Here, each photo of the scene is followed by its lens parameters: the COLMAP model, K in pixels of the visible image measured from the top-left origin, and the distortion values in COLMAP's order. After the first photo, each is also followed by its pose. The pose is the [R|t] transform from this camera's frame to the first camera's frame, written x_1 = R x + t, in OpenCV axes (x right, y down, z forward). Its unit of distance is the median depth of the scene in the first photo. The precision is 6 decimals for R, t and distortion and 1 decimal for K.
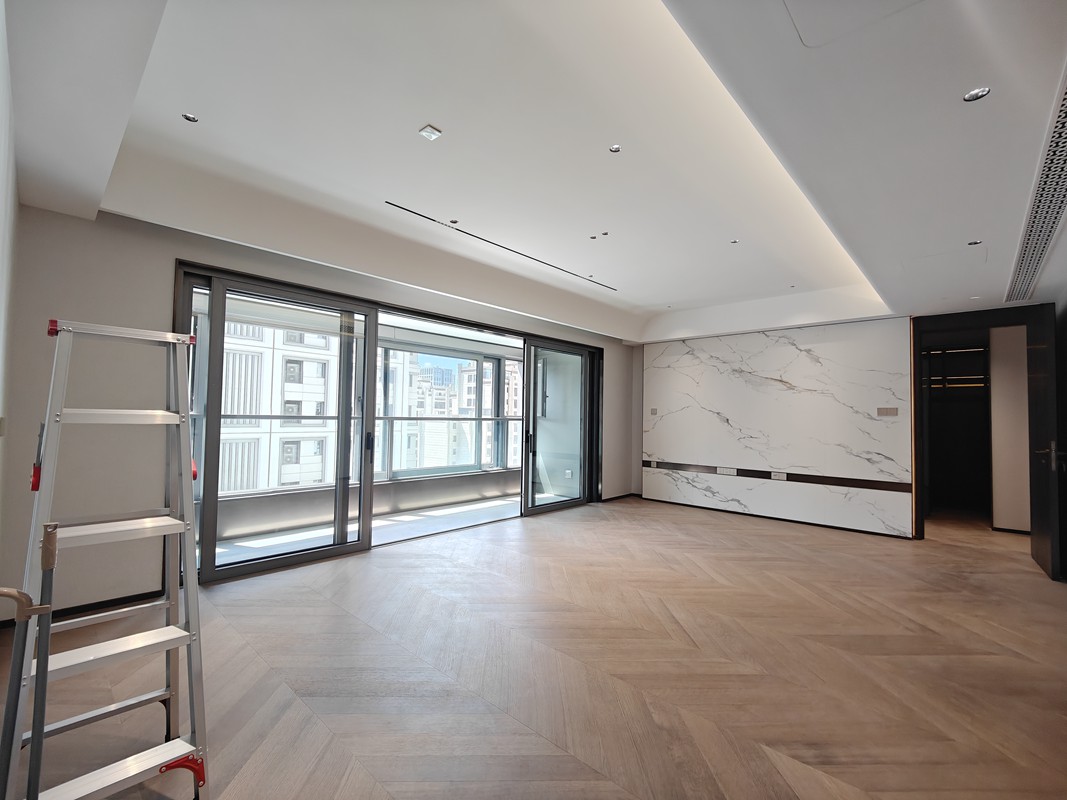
lens RADIAL K [[469.9, 0, 533.5], [0, 469.9, 400.0], [0, 0, 1]] dist [0.000716, -0.000136]
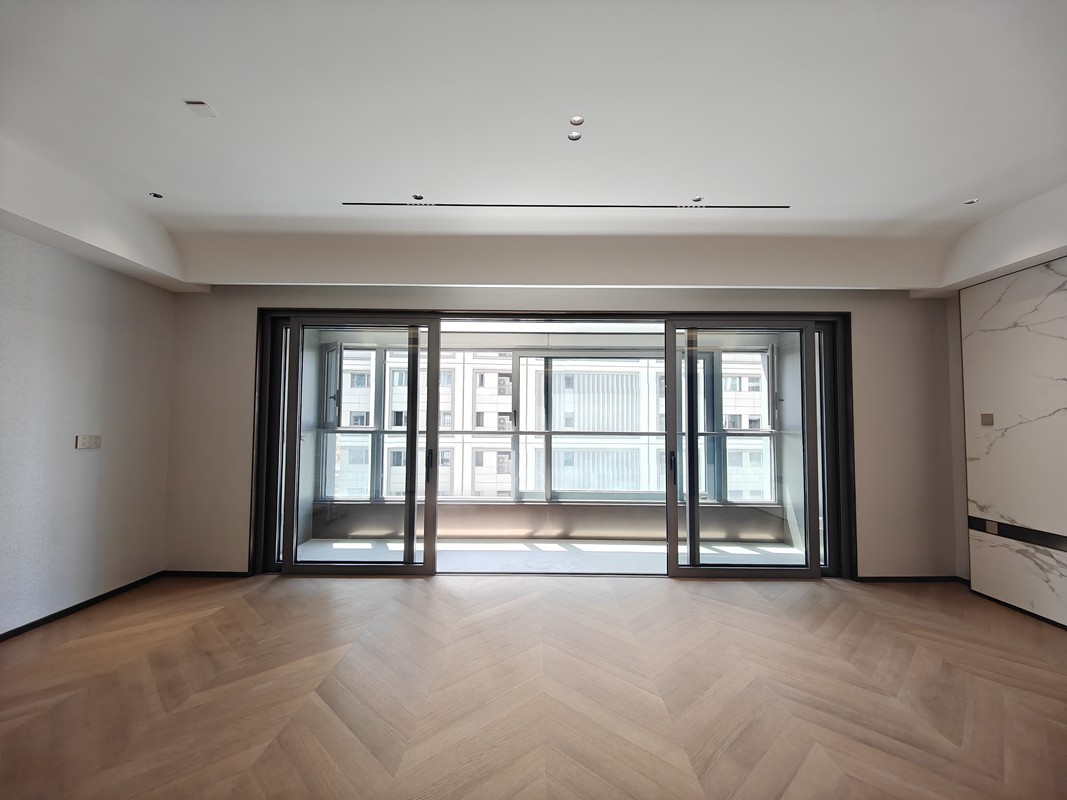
lens RADIAL K [[463.3, 0, 537.0], [0, 463.3, 388.3], [0, 0, 1]] dist [0.013272, -0.000383]
pose [[0.682477, -0.072982, -0.727254, 0.343608], [0.028011, 0.996883, -0.073753, 0.017990], [0.730370, 0.029964, 0.682394, 0.364465]]
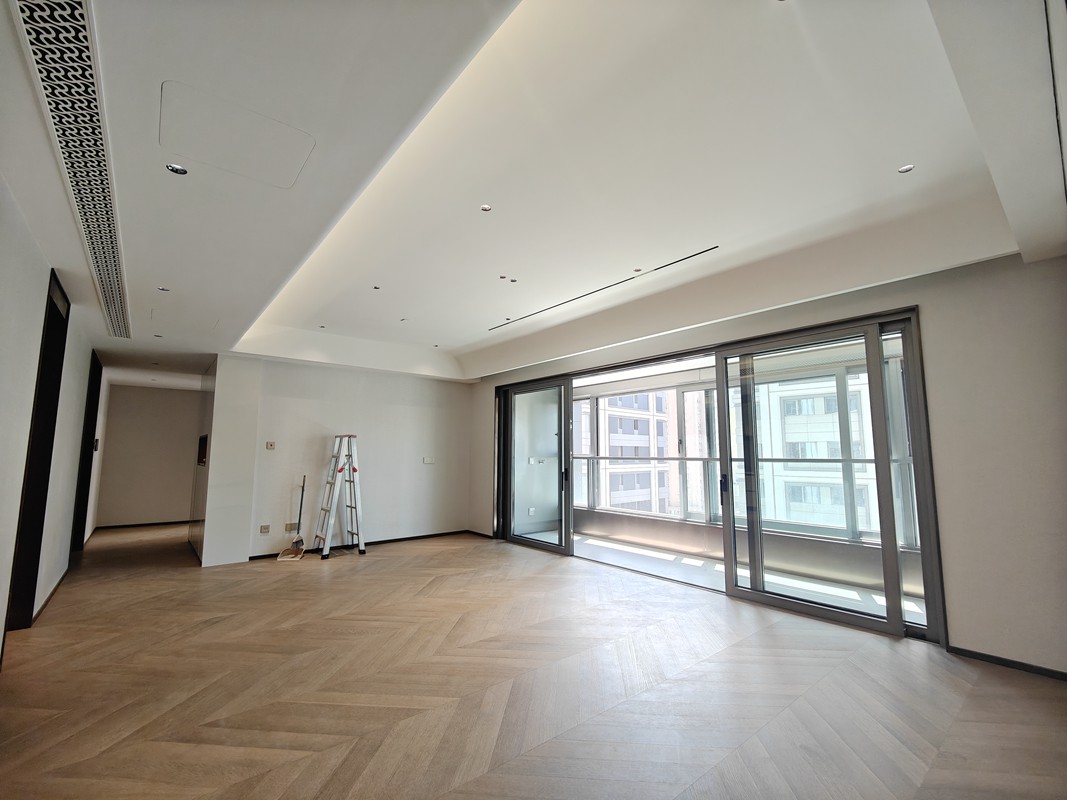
lens RADIAL K [[461.7, 0, 533.5], [0, 461.7, 400.0], [0, 0, 1]] dist [0.010512, -0.000225]
pose [[-0.121749, -0.133170, -0.983587, 0.714312], [0.030664, 0.989981, -0.137831, 0.037682], [0.992087, -0.046942, -0.116446, 0.749636]]
